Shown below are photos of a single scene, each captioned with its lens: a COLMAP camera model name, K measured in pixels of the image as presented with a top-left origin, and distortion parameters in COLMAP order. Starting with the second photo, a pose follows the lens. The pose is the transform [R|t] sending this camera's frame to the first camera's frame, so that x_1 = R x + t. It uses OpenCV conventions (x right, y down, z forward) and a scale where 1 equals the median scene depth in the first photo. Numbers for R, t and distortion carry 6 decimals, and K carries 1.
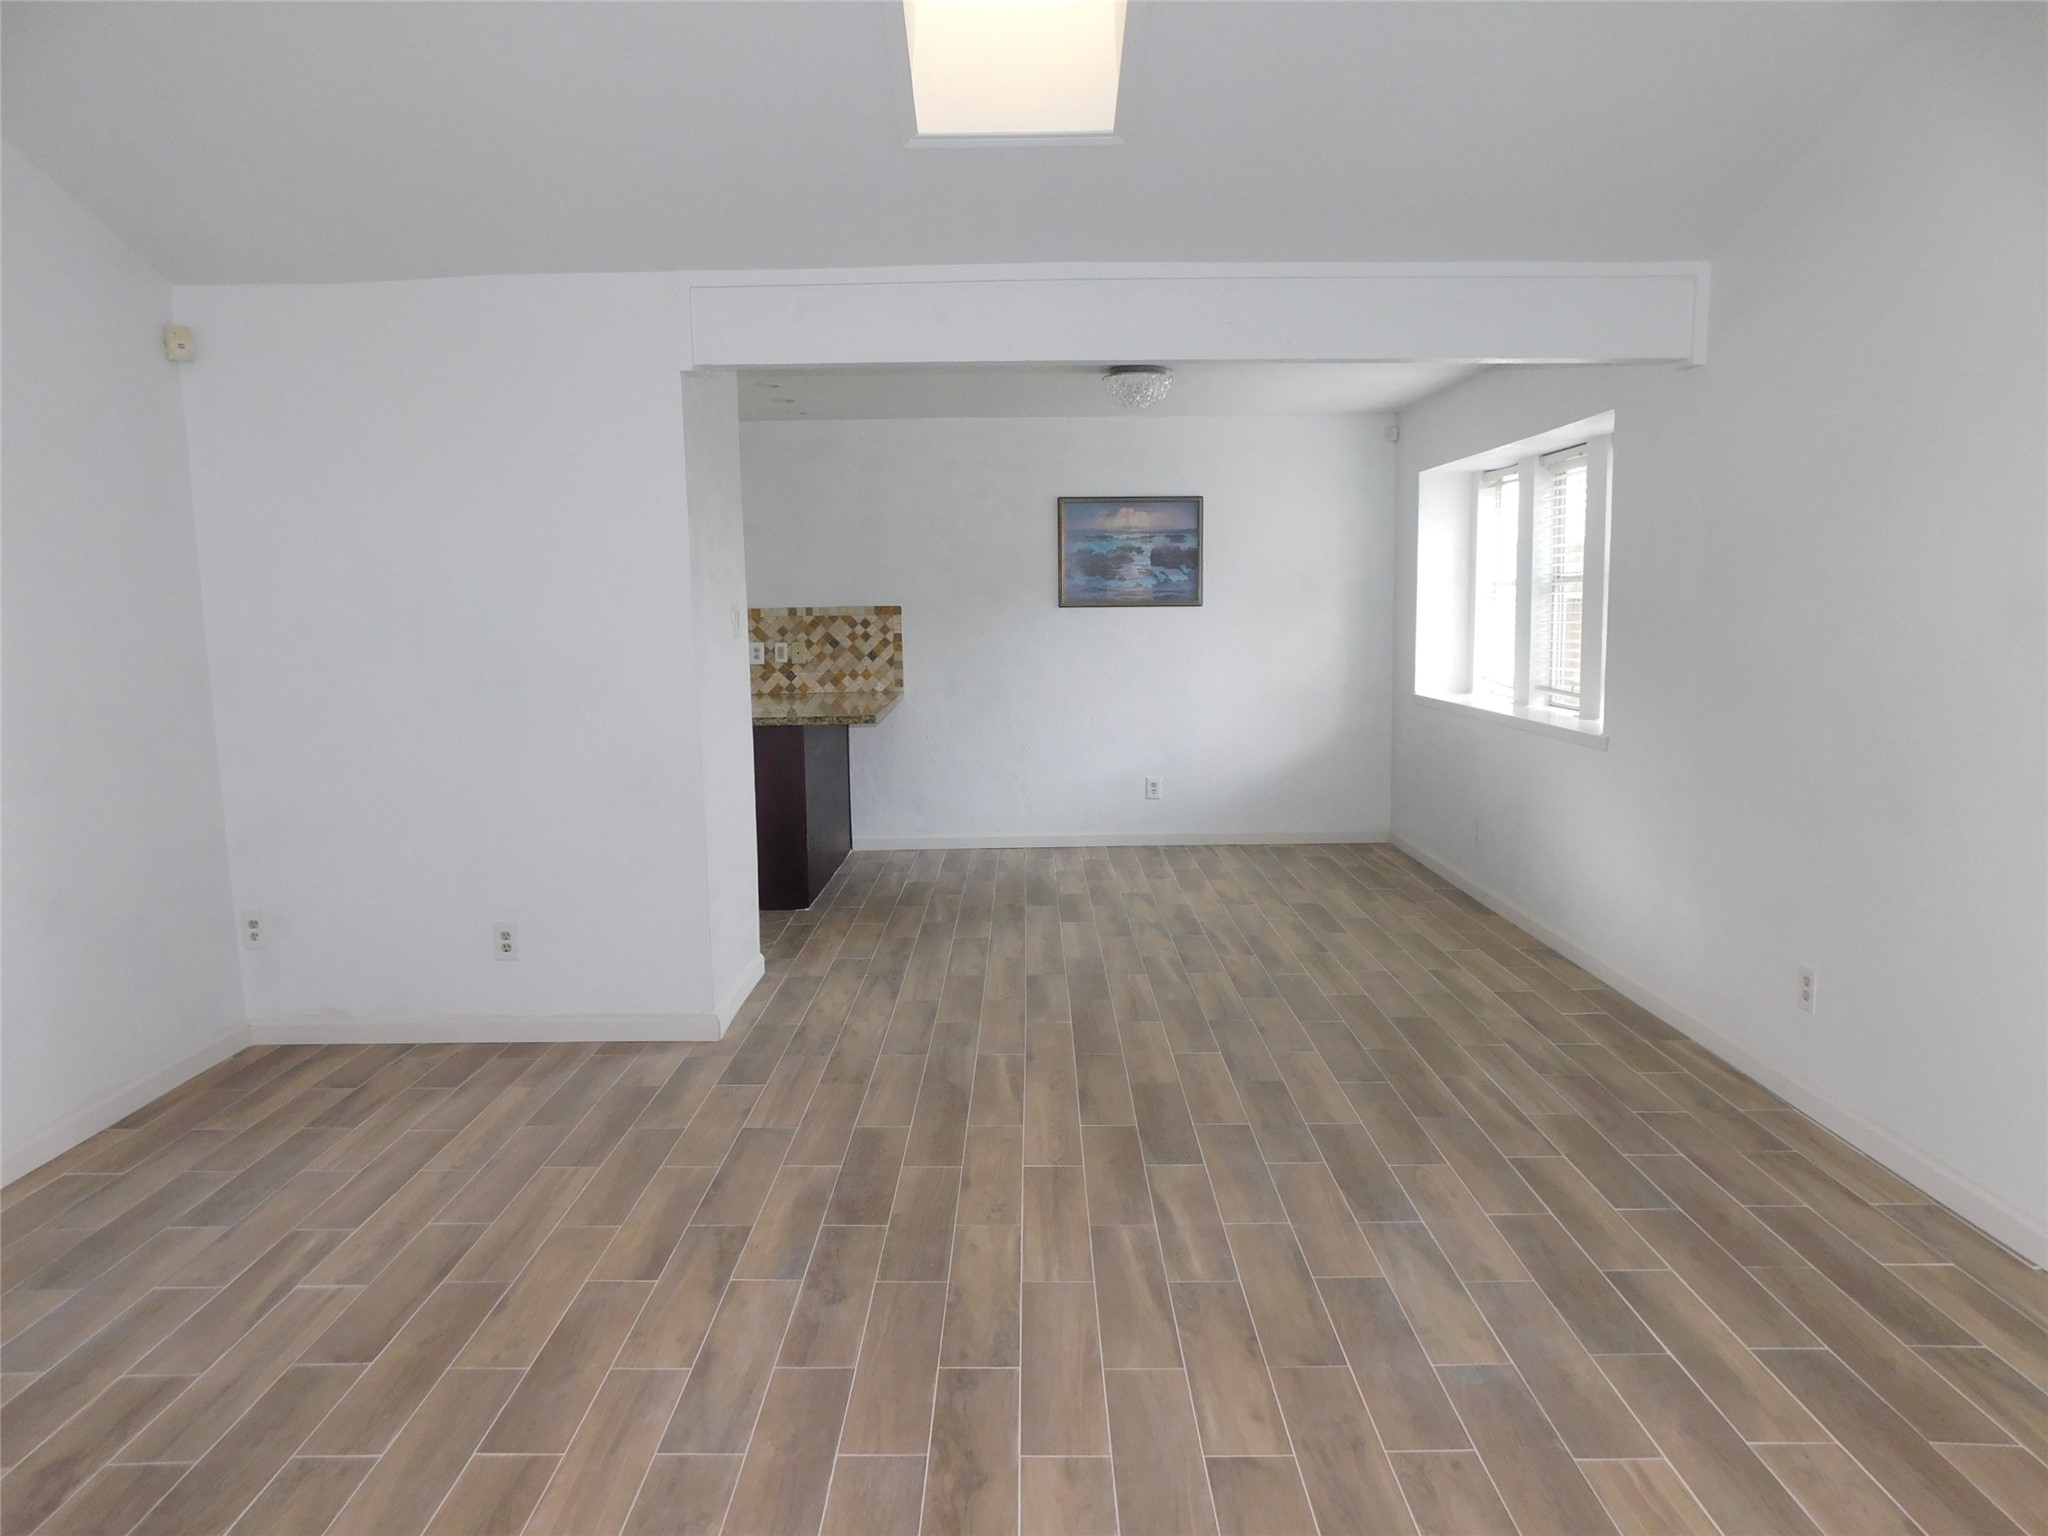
lens RADIAL K [[1361.8, 0, 1024.0], [0, 1361.8, 768.0], [0, 0, 1]] dist [-0.066763, 0.069128]
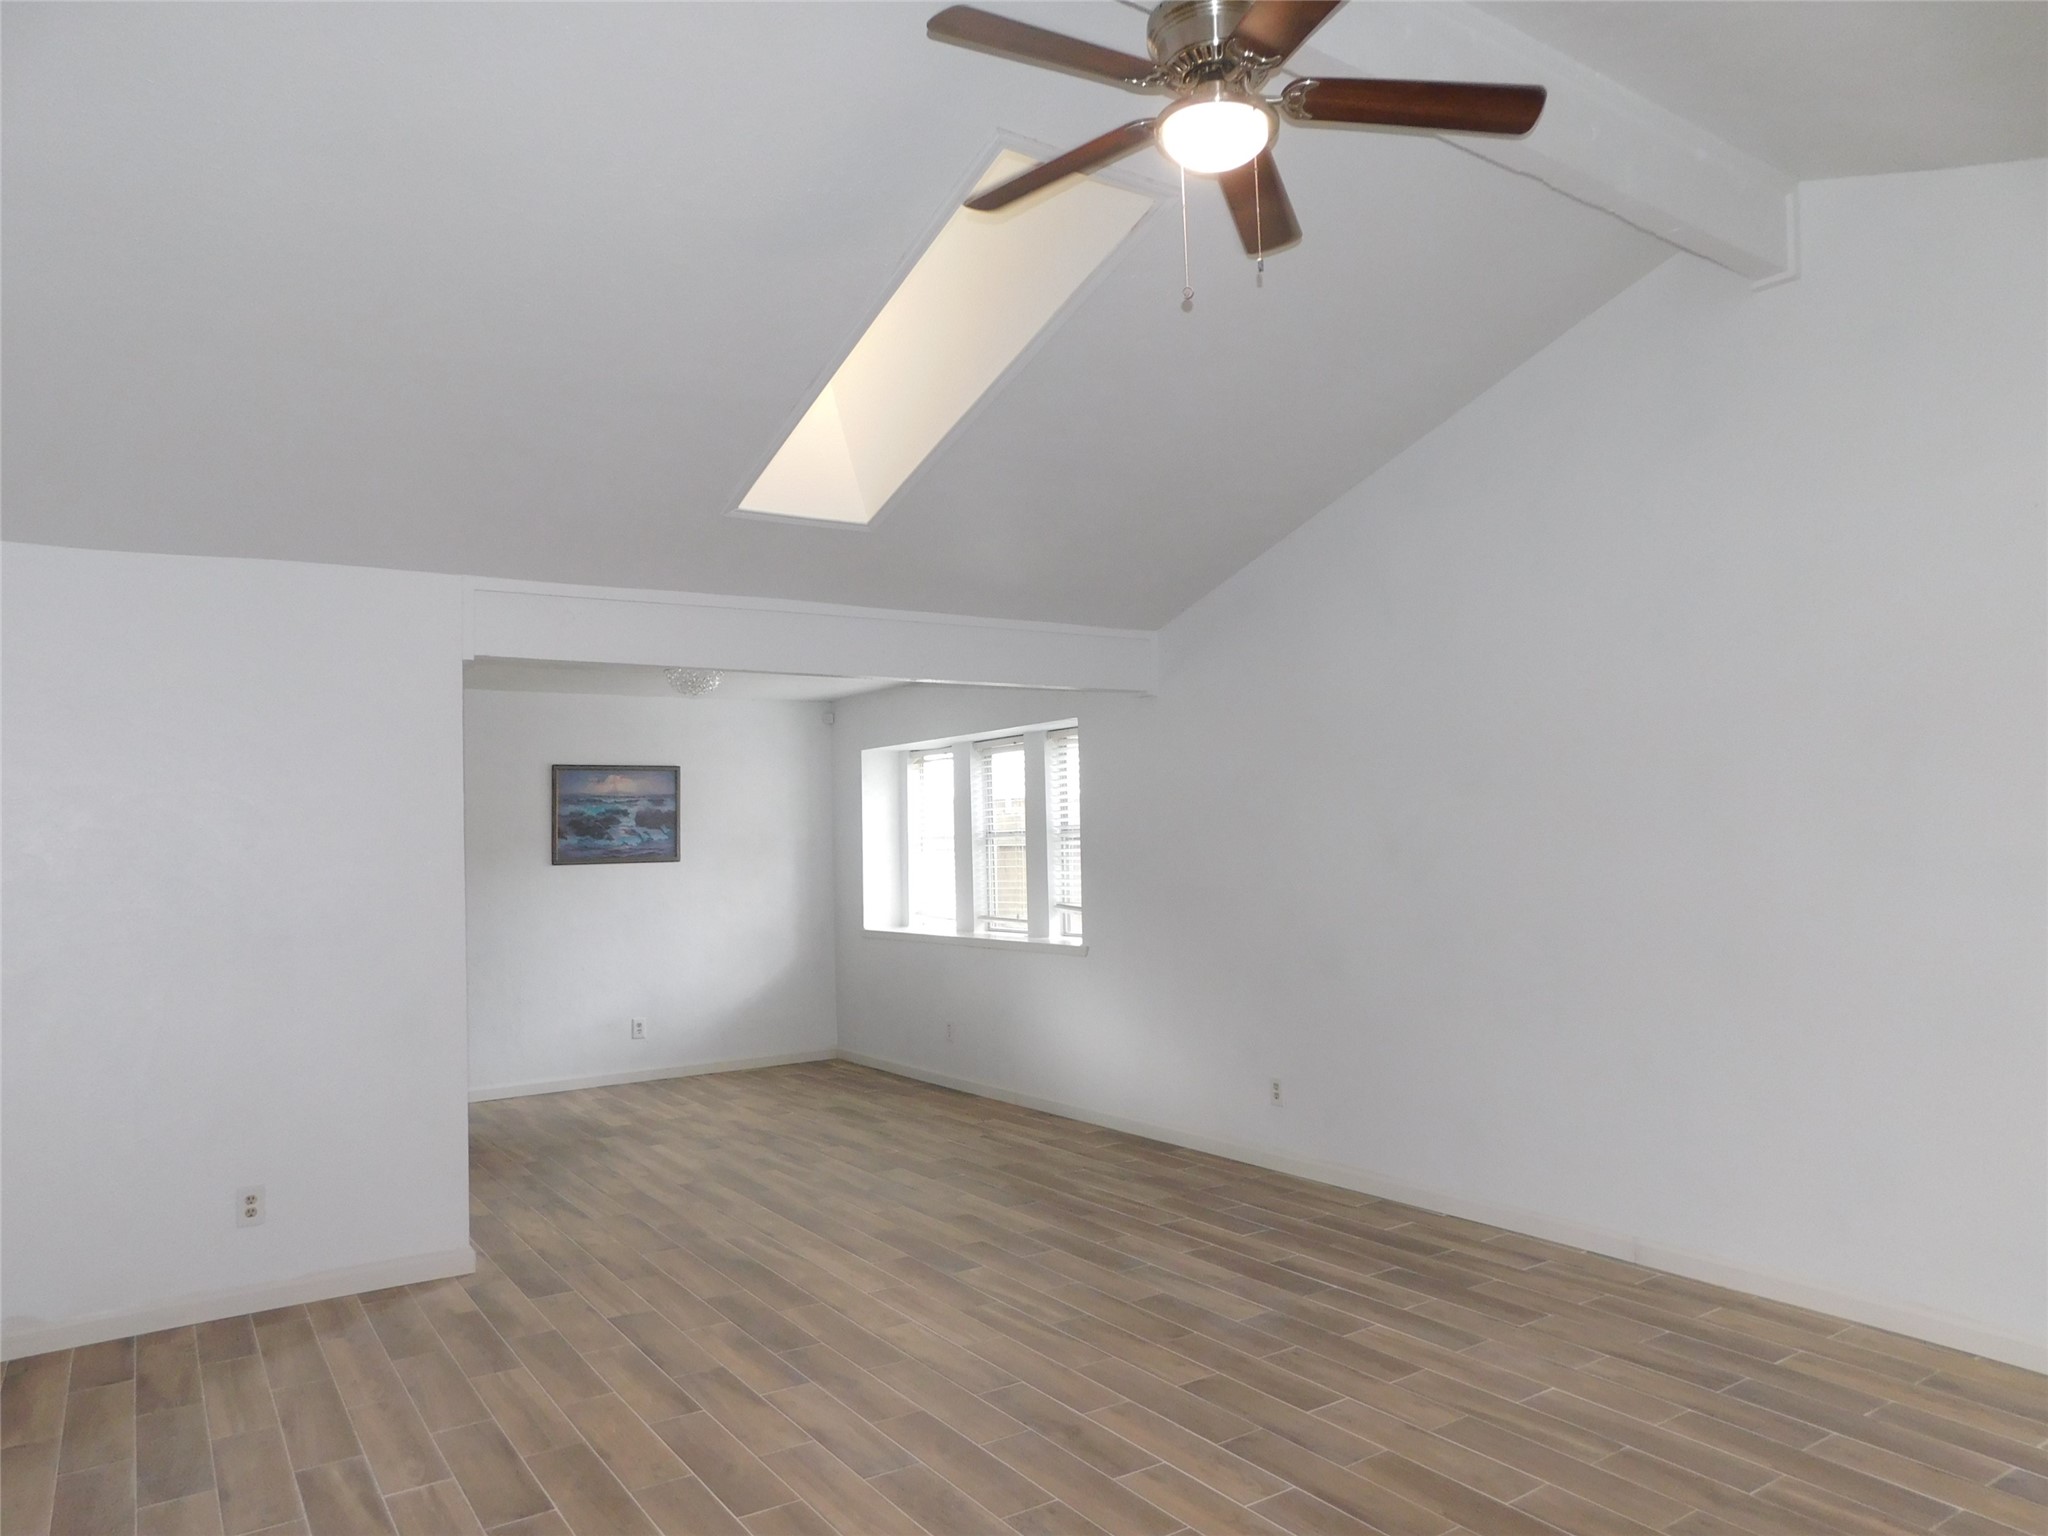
lens RADIAL K [[1353.6, 0, 1024.0], [0, 1353.6, 768.0], [0, 0, 1]] dist [-0.066462, 0.049396]
pose [[0.831574, 0.018942, 0.555091, -0.343788], [0.085540, 0.983127, -0.161695, 0.014262], [-0.548788, 0.181944, 0.815922, -0.120279]]
